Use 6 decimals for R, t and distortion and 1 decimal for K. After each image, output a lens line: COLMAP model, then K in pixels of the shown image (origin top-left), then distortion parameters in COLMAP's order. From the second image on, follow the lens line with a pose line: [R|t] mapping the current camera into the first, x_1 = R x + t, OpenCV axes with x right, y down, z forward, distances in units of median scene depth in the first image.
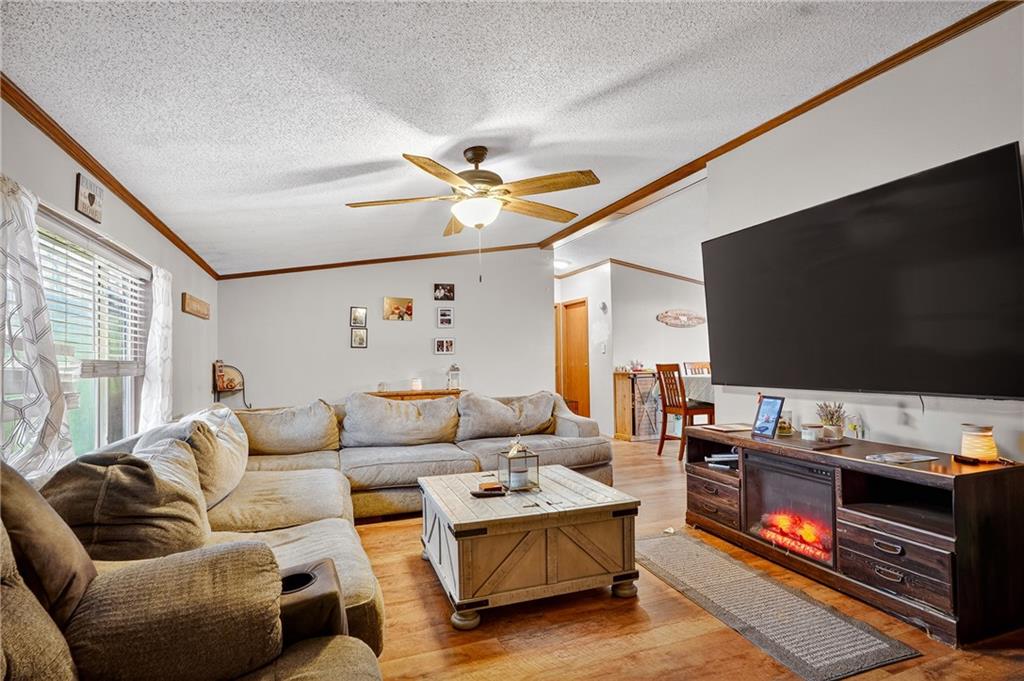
lens RADIAL K [[514.6, 0, 517.1], [0, 514.6, 344.2], [0, 0, 1]] dist [0.004159, 0.000222]
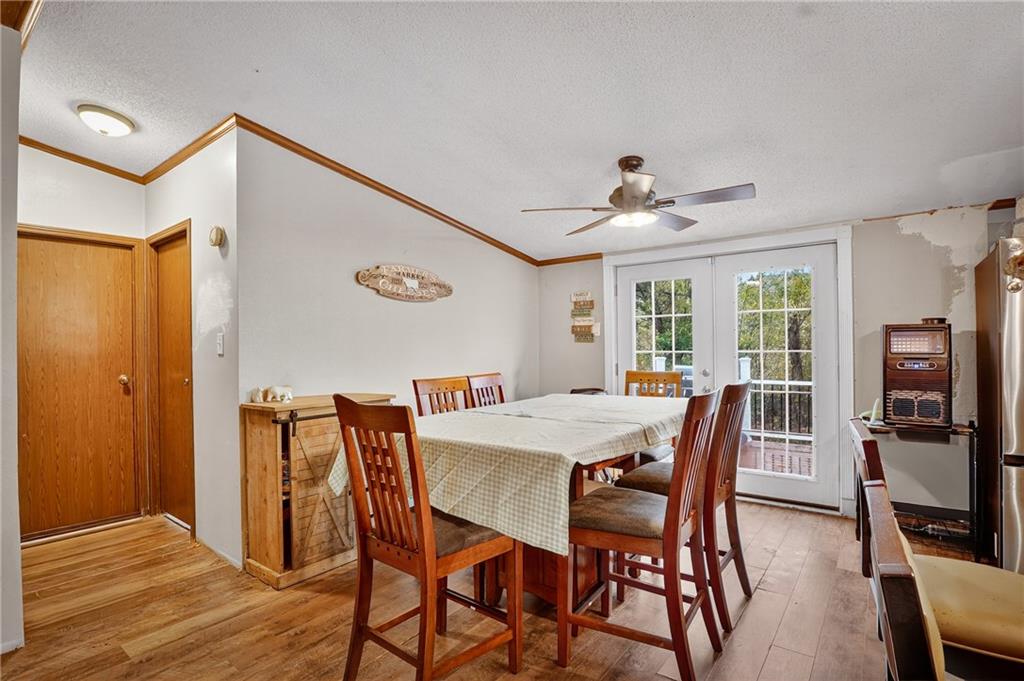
lens RADIAL K [[484.9, 0, 514.6], [0, 484.9, 342.0], [0, 0, 1]] dist [0.000522, 0.000057]
pose [[0.854359, 0.004311, 0.519665, 0.181854], [-0.013713, 0.999804, 0.014251, -0.001761], [-0.519502, -0.019302, 0.854251, 0.600757]]
